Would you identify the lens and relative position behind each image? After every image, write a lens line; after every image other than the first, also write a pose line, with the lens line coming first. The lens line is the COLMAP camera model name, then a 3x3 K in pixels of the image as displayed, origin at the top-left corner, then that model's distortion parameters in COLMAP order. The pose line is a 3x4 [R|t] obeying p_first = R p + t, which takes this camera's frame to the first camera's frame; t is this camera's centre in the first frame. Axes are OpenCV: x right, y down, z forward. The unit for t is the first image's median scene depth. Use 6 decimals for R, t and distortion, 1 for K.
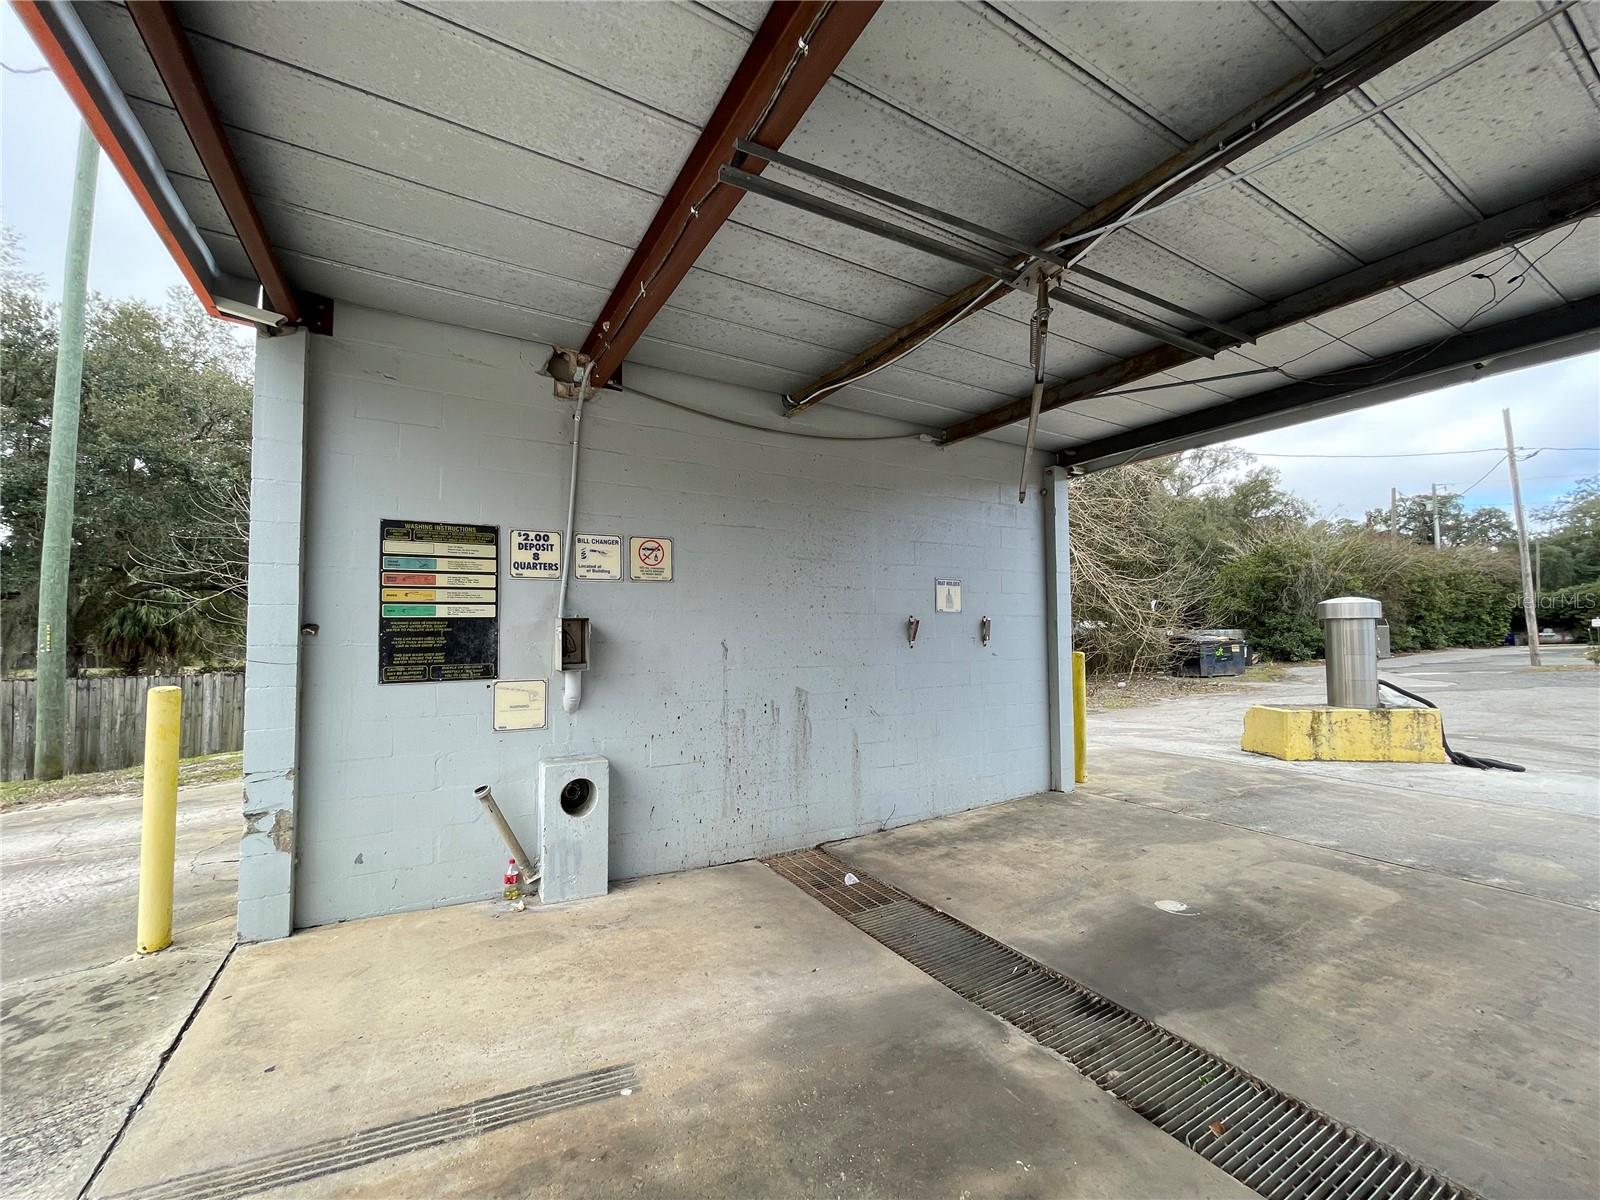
lens RADIAL K [[642.9, 0, 797.9], [0, 642.9, 605.3], [0, 0, 1]] dist [-0.000851, -0.000393]
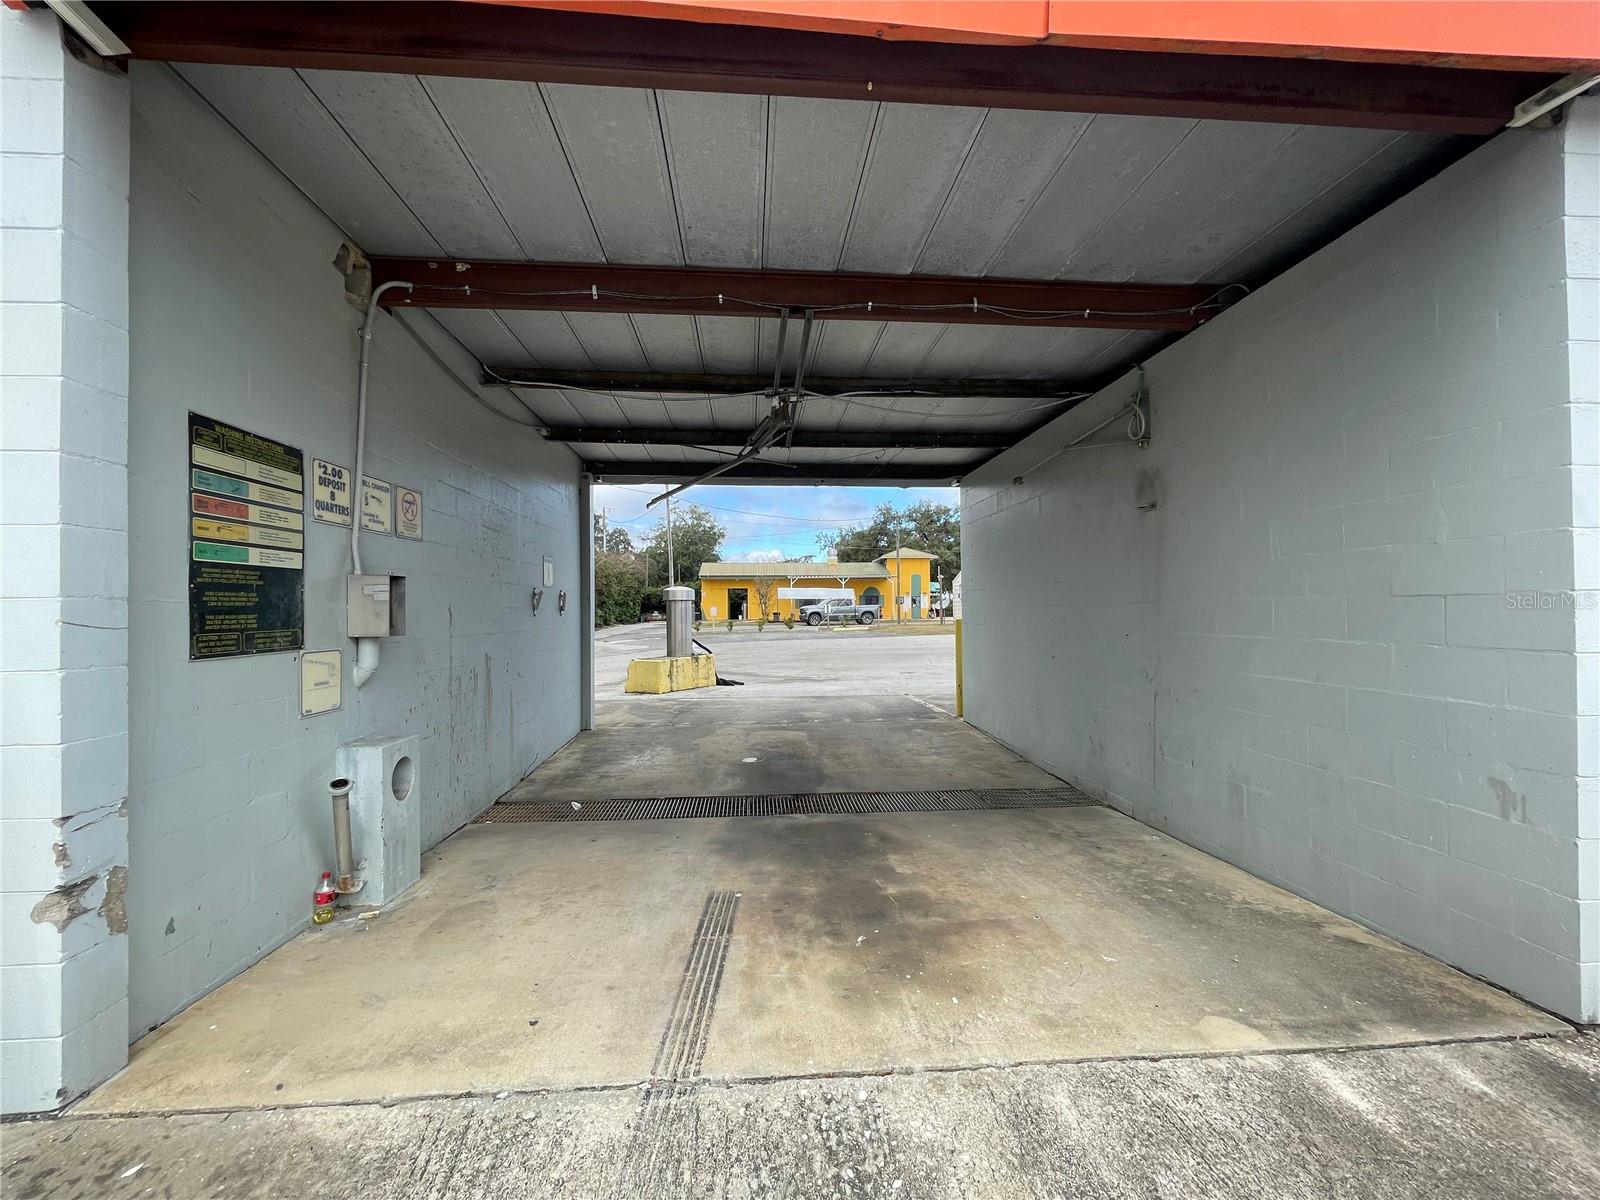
lens RADIAL K [[642.9, 0, 792.6], [0, 642.9, 605.4], [0, 0, 1]] dist [-0.000851, -0.000393]
pose [[0.440938, 0.013764, 0.897432, -0.901972], [-0.038566, 0.999250, 0.003623, 0.036283], [-0.896709, -0.036208, 0.441138, 0.136173]]
